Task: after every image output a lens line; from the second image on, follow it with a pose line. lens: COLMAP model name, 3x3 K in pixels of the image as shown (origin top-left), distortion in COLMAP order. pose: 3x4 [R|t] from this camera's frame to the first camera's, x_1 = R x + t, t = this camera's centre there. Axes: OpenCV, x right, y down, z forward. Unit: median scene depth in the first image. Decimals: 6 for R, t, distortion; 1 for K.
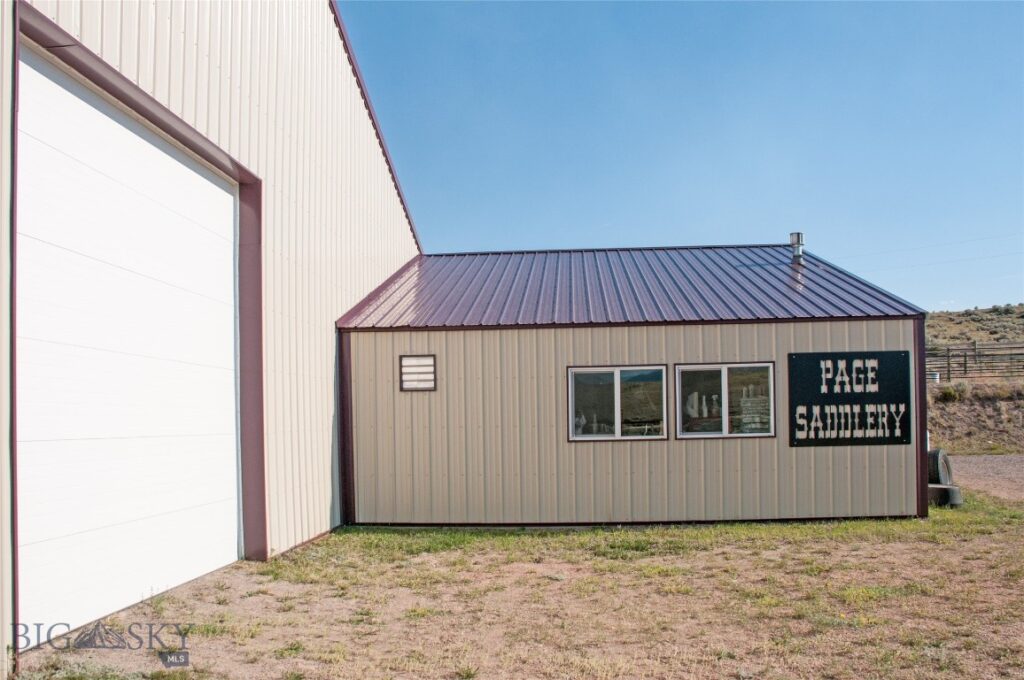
lens RADIAL K [[842.2, 0, 510.9], [0, 842.2, 340.3], [0, 0, 1]] dist [-0.004984, -0.000885]
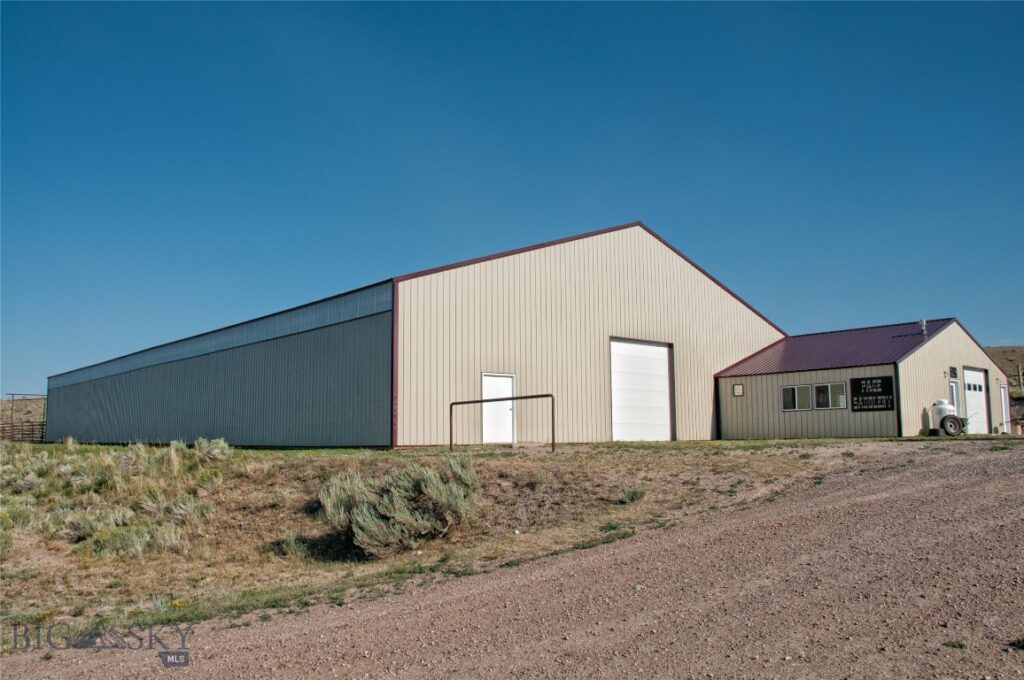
lens RADIAL K [[842.2, 0, 512.0], [0, 842.2, 340.9], [0, 0, 1]] dist [-0.004984, -0.000885]
pose [[0.672457, -0.078044, -0.736010, 1.655484], [0.079349, 0.996296, -0.033147, -0.107320], [0.735870, -0.036112, 0.676159, -1.734728]]
